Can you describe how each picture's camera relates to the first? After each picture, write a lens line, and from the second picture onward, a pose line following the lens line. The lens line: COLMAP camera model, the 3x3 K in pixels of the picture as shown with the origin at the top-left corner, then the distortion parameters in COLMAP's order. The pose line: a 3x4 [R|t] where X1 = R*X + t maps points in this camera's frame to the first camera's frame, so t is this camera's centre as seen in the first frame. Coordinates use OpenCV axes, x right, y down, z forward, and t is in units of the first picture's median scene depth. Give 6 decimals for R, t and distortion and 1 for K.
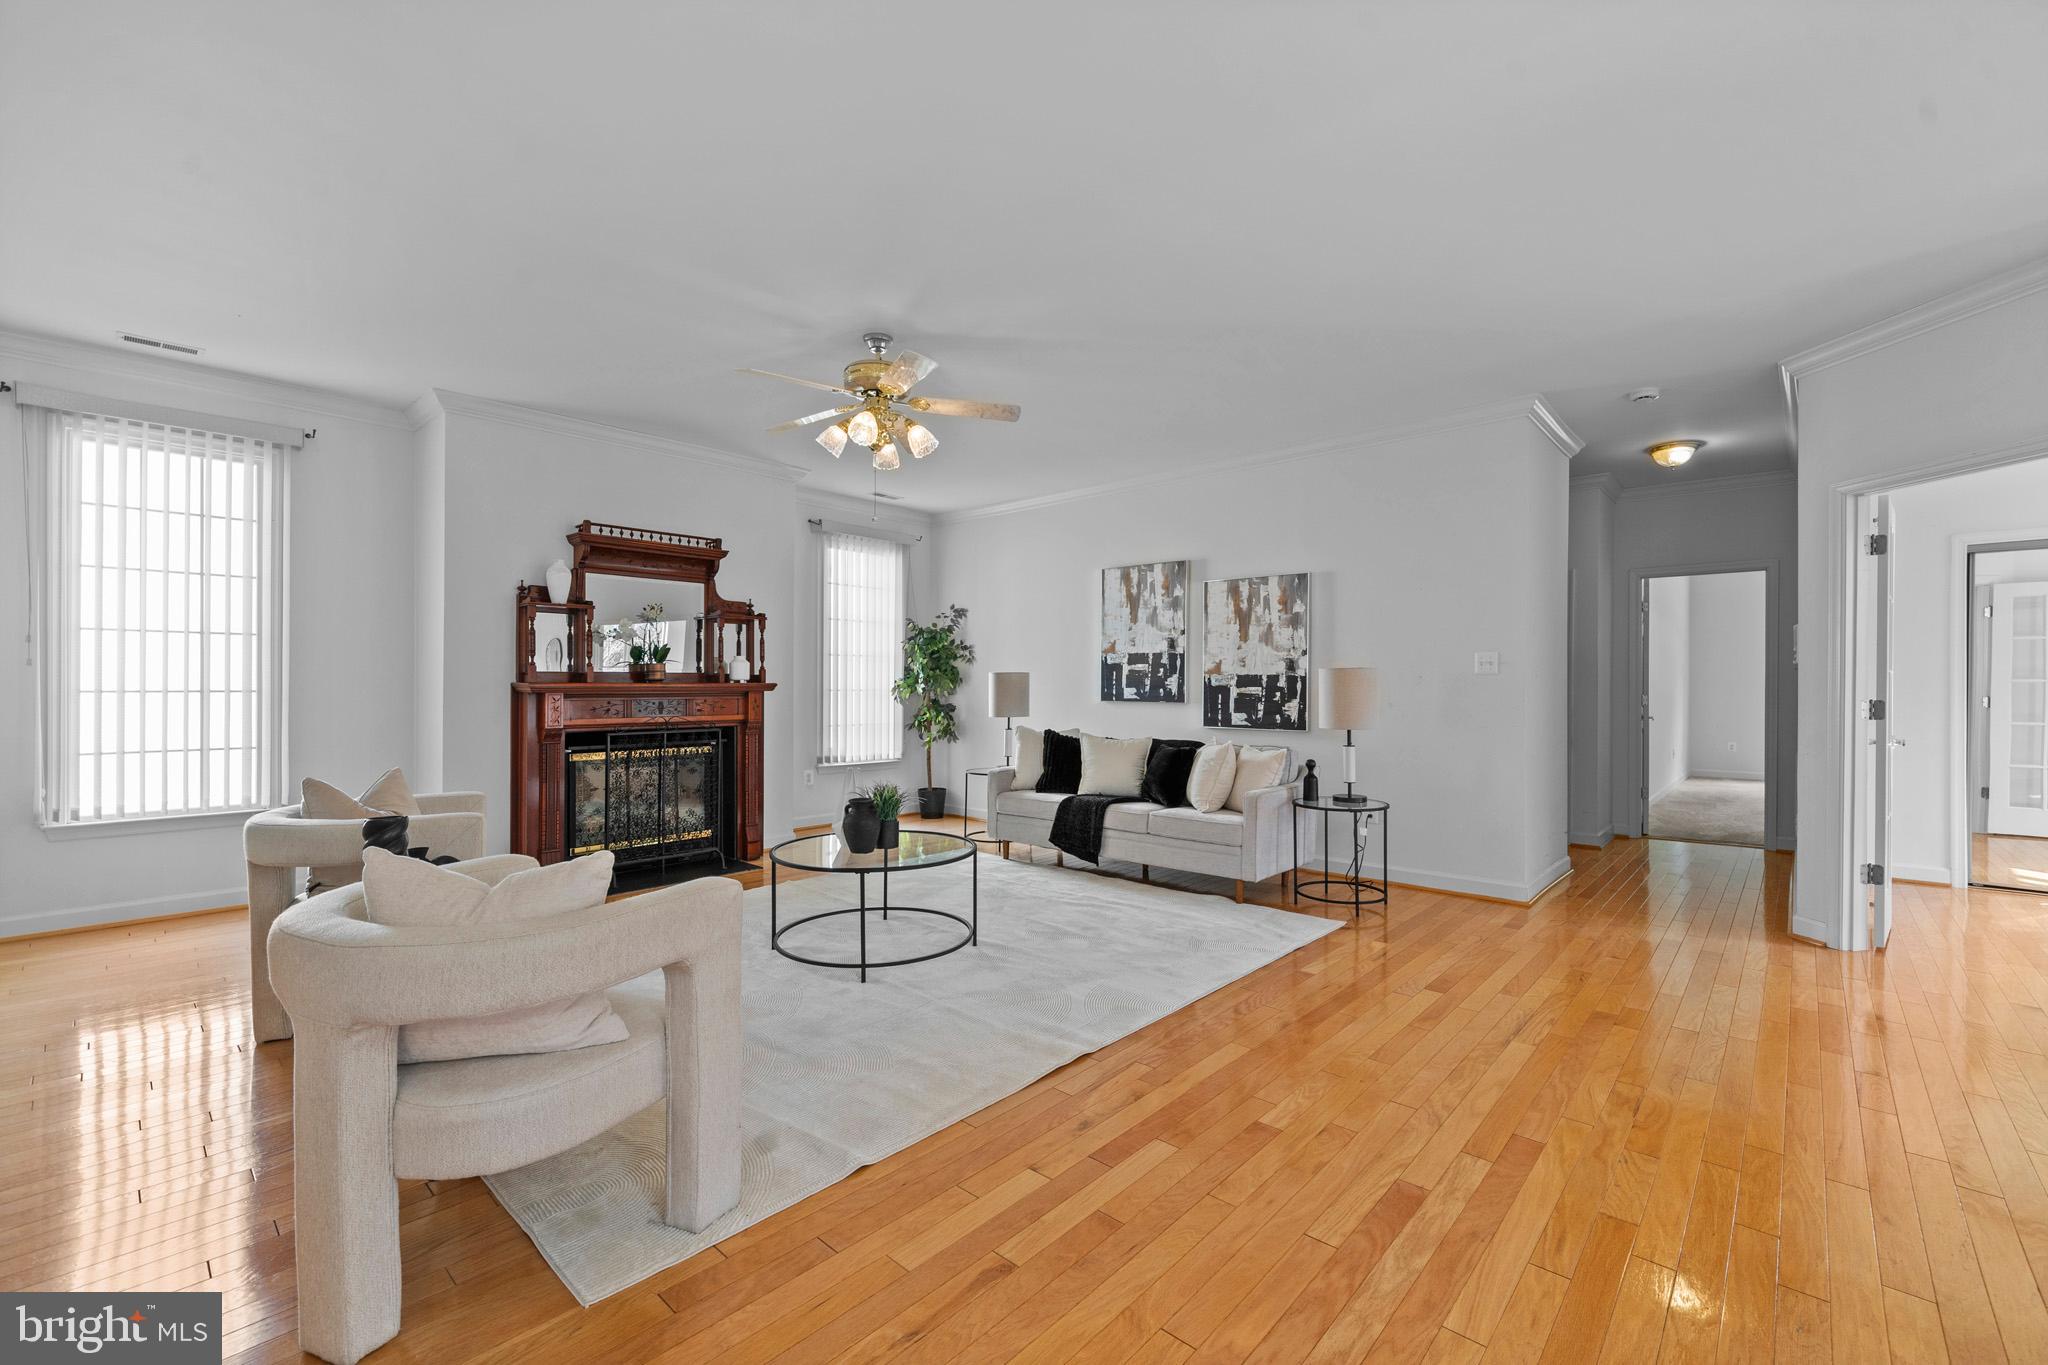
lens RADIAL K [[851.6, 0, 1024.0], [0, 851.6, 682.5], [0, 0, 1]] dist [-0.002749, -0.000657]
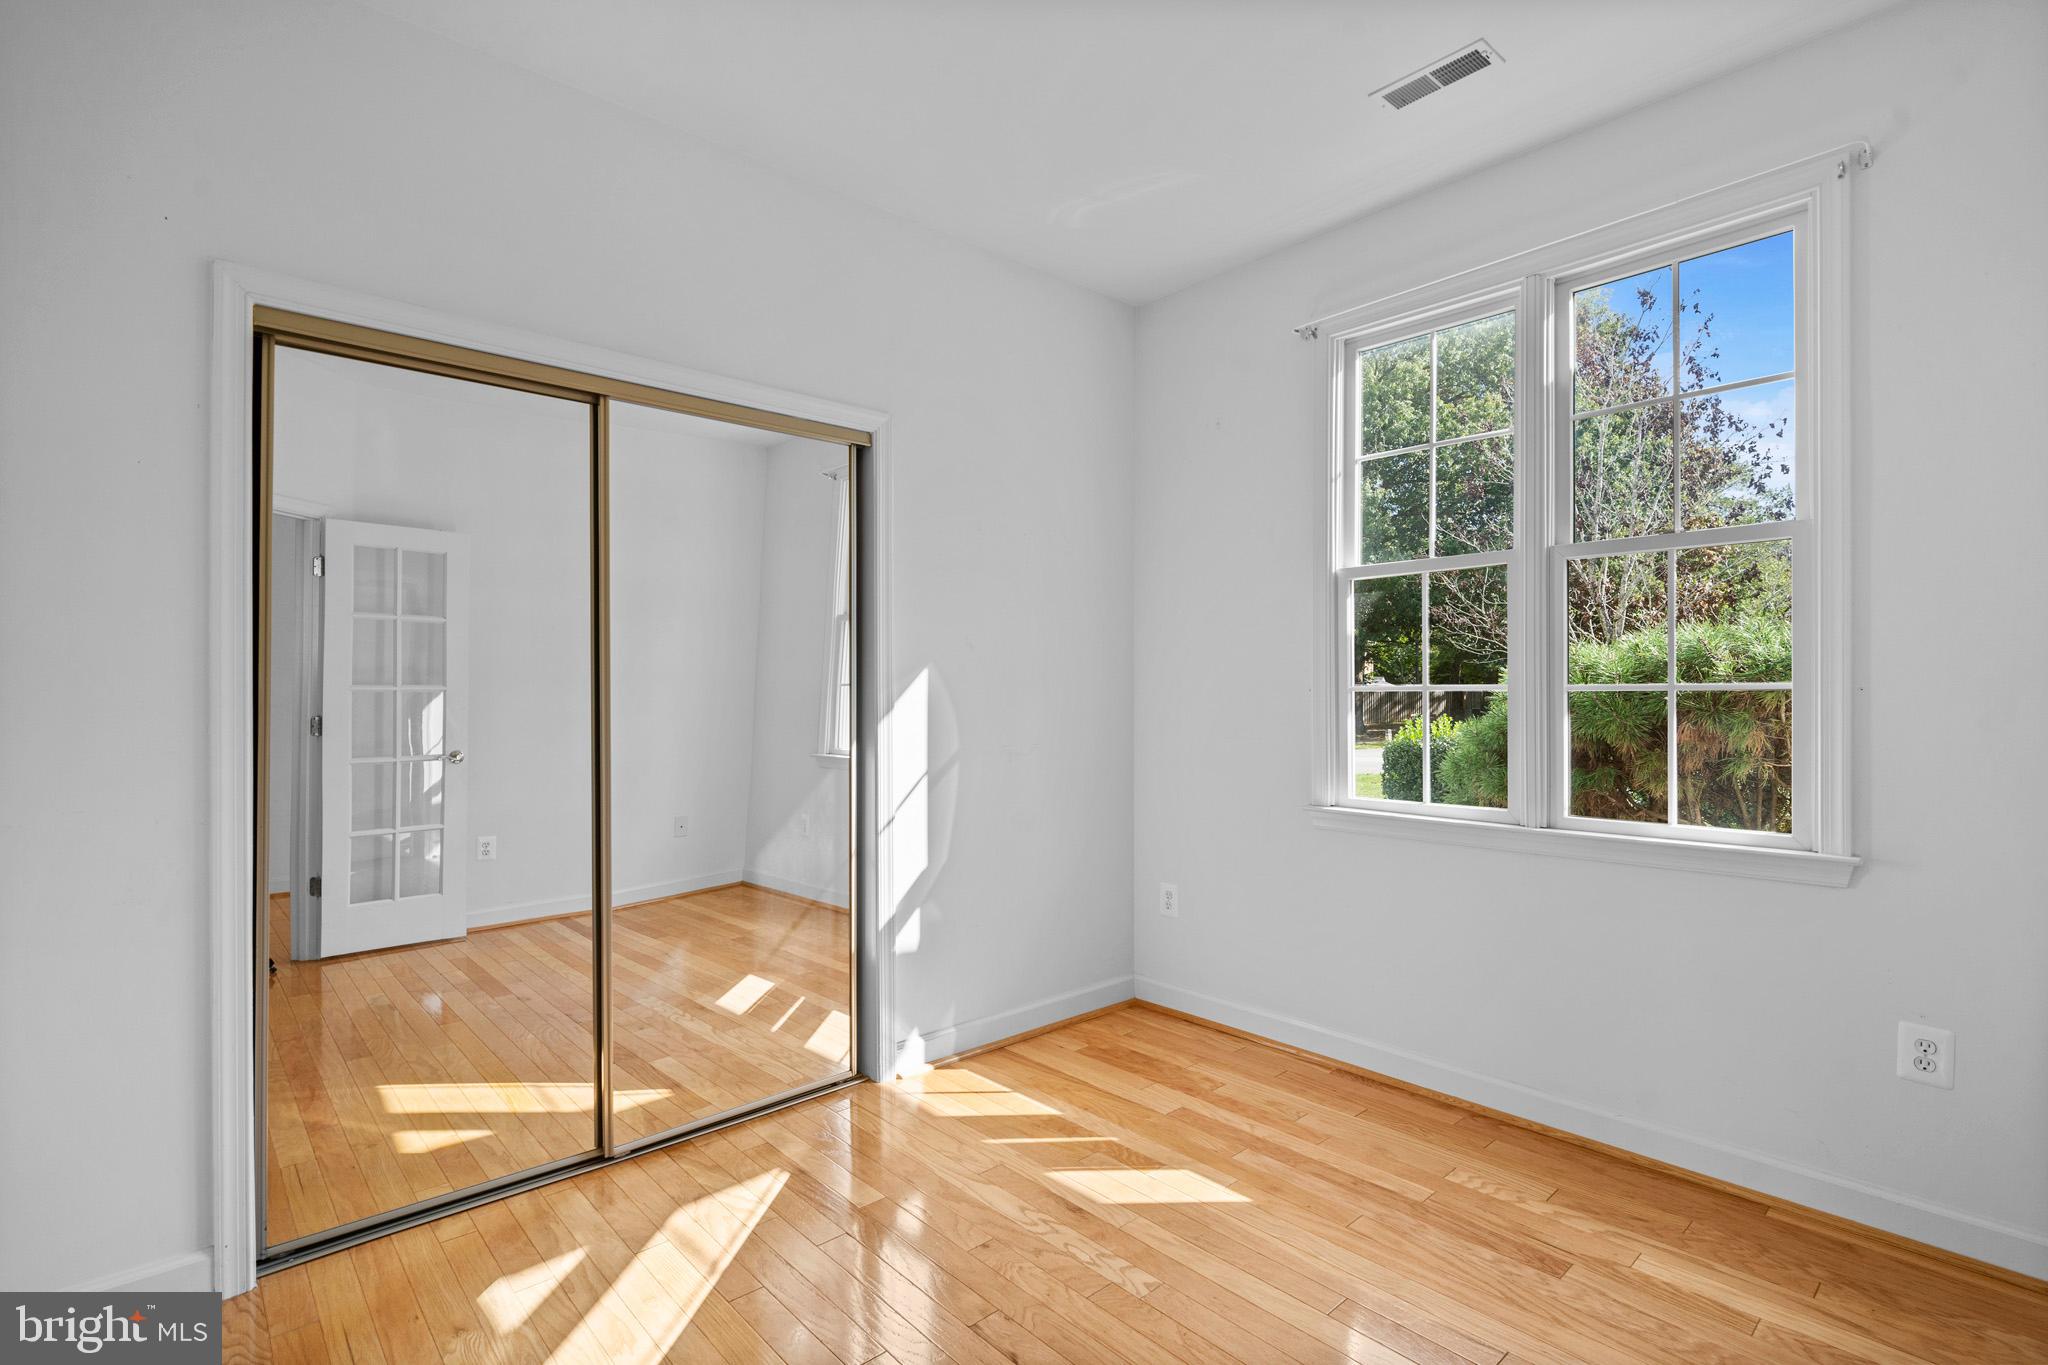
lens RADIAL K [[965.6, 0, 1024.0], [0, 965.6, 682.5], [0, 0, 1]] dist [0.000107, 0.000100]
pose [[0.098672, -0.003234, 0.995115, 0.556087], [0.002040, 0.999993, 0.003048, -0.006914], [-0.995118, 0.001729, 0.098678, 0.479973]]
